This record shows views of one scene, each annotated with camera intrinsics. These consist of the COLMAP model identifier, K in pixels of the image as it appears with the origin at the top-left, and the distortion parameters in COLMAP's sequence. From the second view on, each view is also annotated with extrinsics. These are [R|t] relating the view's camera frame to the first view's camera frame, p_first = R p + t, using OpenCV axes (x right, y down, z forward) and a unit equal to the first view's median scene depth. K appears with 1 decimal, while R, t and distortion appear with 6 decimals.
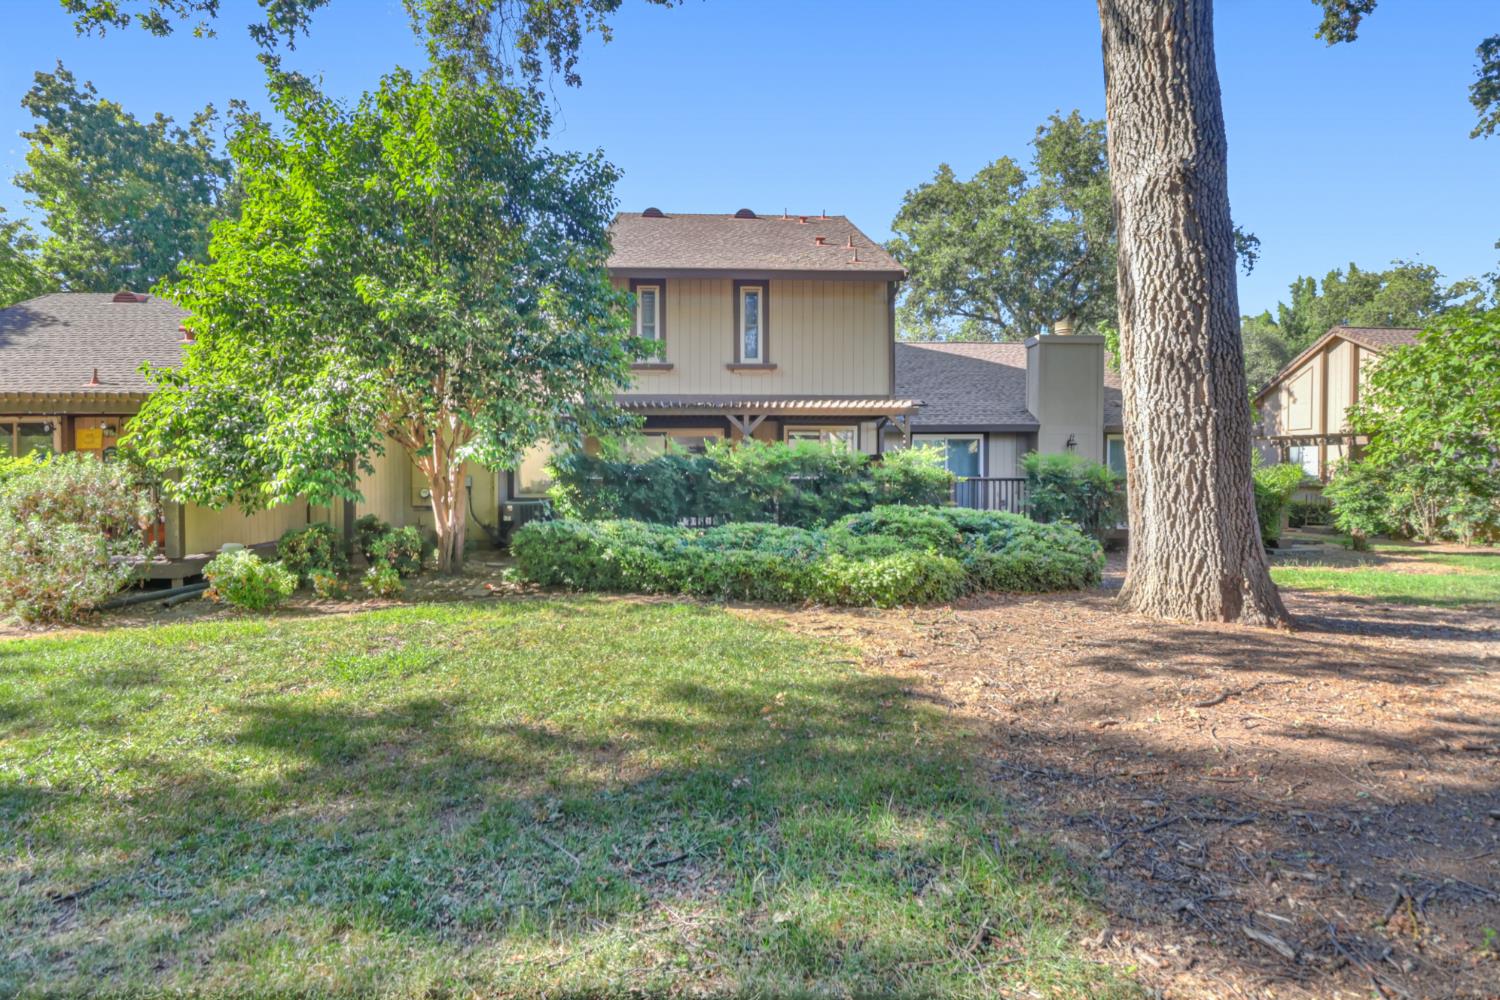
lens RADIAL K [[698.0, 0, 754.6], [0, 698.0, 484.5], [0, 0, 1]] dist [0.000020, 0.000017]
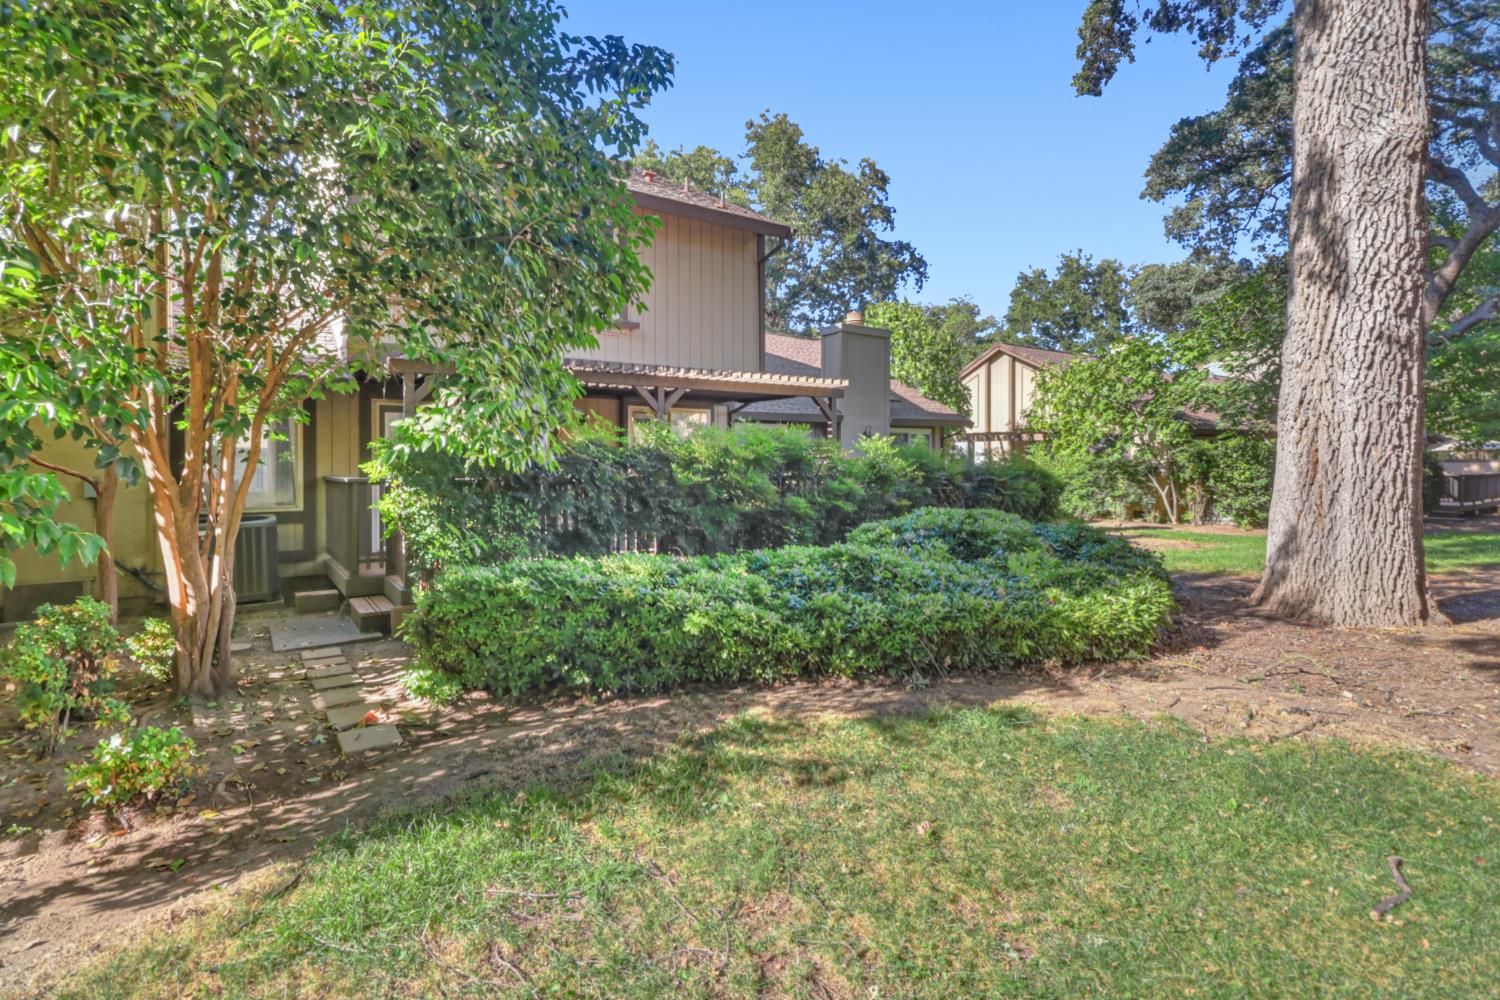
lens RADIAL K [[708.7, 0, 748.1], [0, 708.7, 467.4], [0, 0, 1]] dist [0.001632, -0.009906]
pose [[0.857425, -0.007212, 0.514558, -0.582649], [0.013982, 0.999859, -0.009285, -0.020556], [-0.514419, 0.015156, 0.857405, 0.638455]]
